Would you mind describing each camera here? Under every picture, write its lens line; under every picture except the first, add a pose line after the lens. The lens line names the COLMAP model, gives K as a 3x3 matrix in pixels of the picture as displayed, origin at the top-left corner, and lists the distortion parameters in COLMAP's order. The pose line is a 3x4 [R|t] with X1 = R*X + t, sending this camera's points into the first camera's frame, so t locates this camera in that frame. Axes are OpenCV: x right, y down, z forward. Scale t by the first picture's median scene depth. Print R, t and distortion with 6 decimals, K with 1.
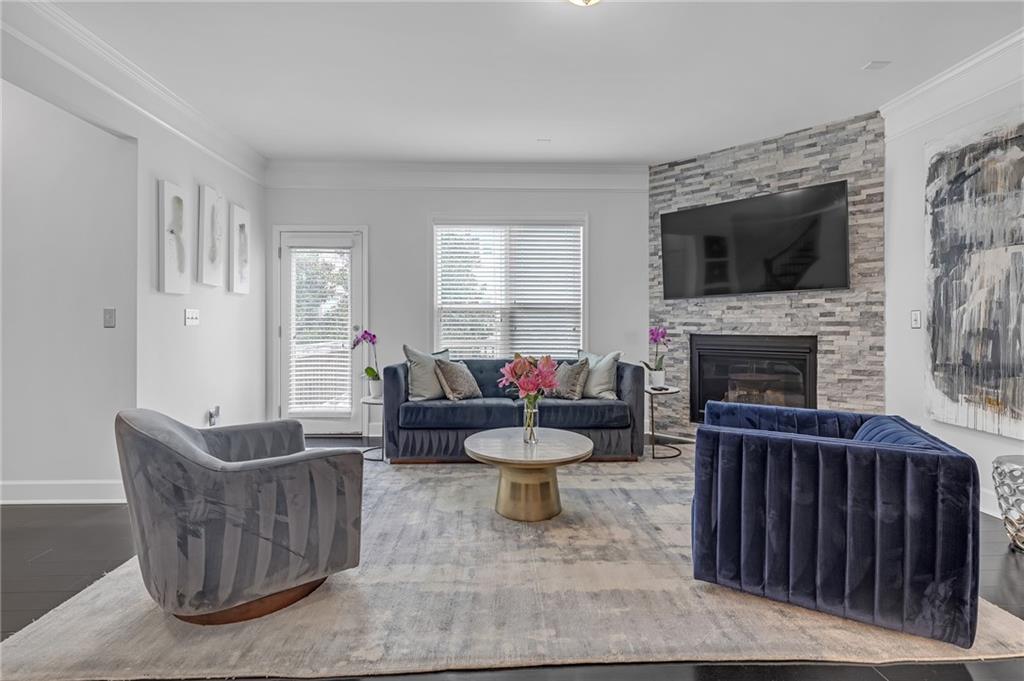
lens RADIAL K [[446.3, 0, 511.4], [0, 446.3, 331.5], [0, 0, 1]] dist [0.002712, 0.000070]
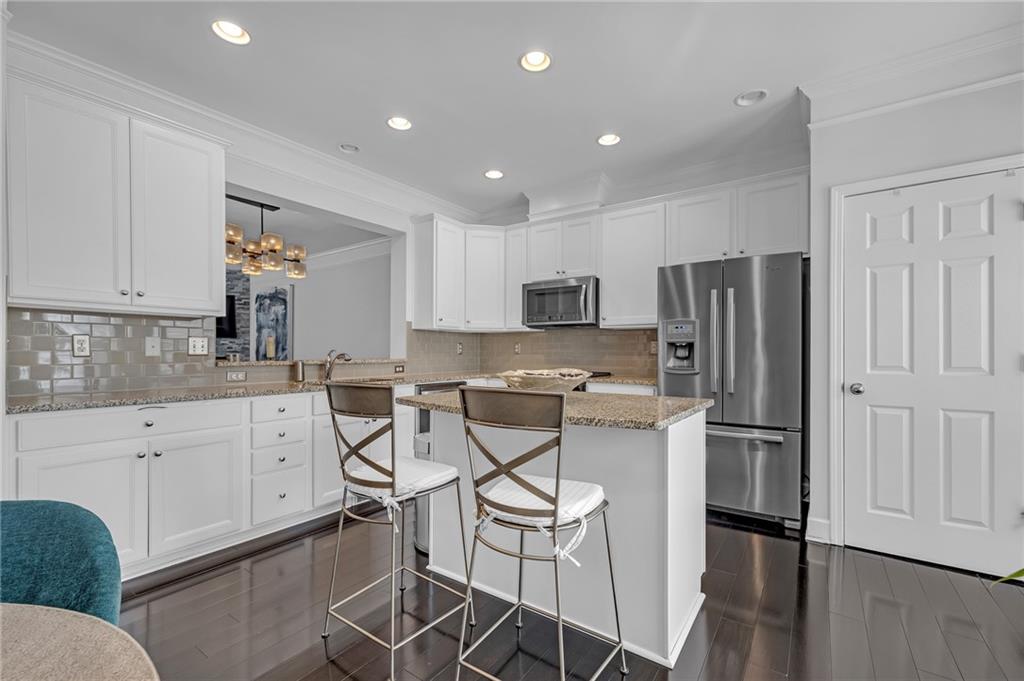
lens RADIAL K [[446.3, 0, 512.3], [0, 446.3, 346.3], [0, 0, 1]] dist [0.002712, 0.000070]
pose [[0.611484, 0.015532, 0.791104, -0.276422], [0.006754, 0.999668, -0.024847, 0.023264], [-0.791228, 0.020537, 0.611177, -1.722356]]
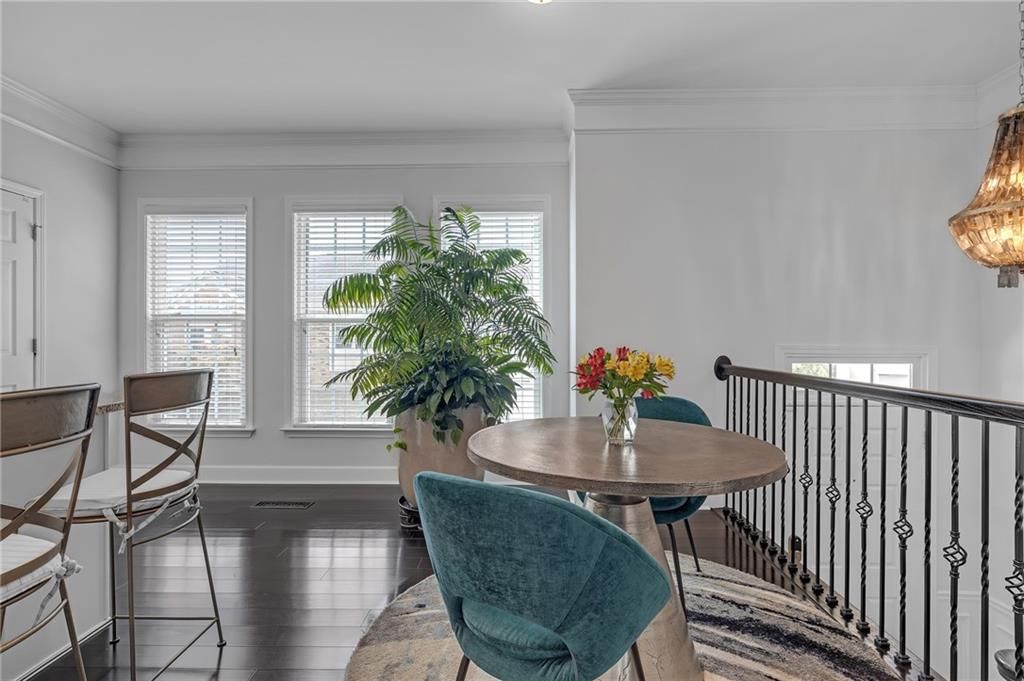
lens RADIAL K [[498.5, 0, 514.2], [0, 498.5, 336.8], [0, 0, 1]] dist [-0.004422, 0.002586]
pose [[-0.998911, 0.003436, 0.046527, -0.294767], [0.003622, 0.999986, 0.003904, 0.018480], [-0.046512, 0.004068, -0.998909, -0.985260]]
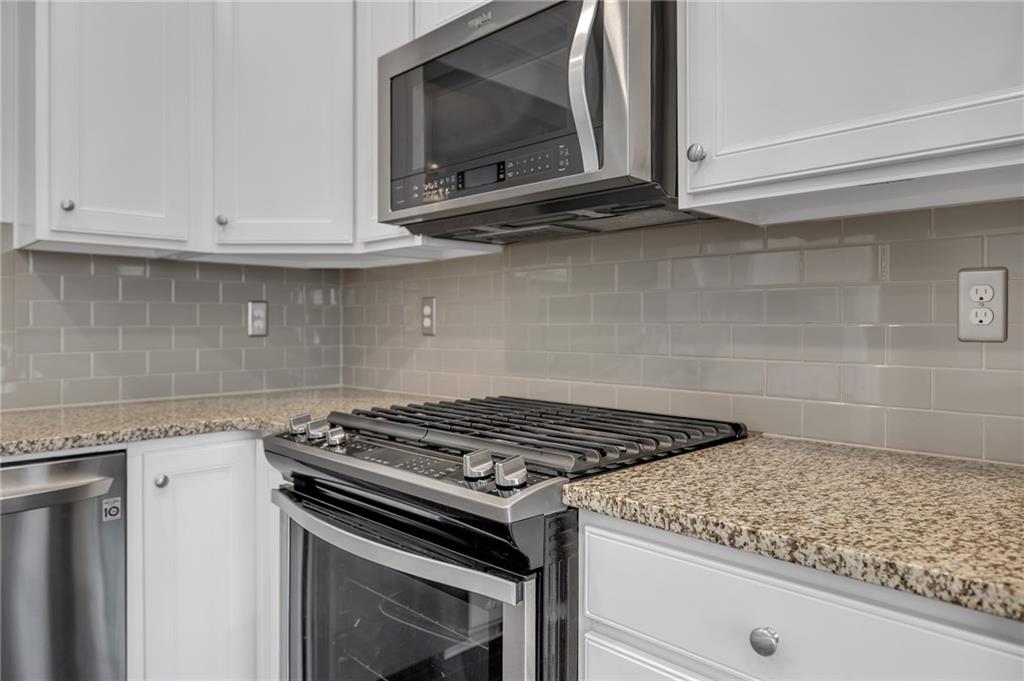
lens RADIAL K [[659.0, 0, 502.7], [0, 659.0, 332.9], [0, 0, 1]] dist [0.004703, 0.001352]
pose [[0.739532, -0.006470, 0.673090, 0.517222], [0.009674, 0.999953, -0.001017, 0.011165], [-0.673052, 0.007264, 0.739559, -1.366208]]
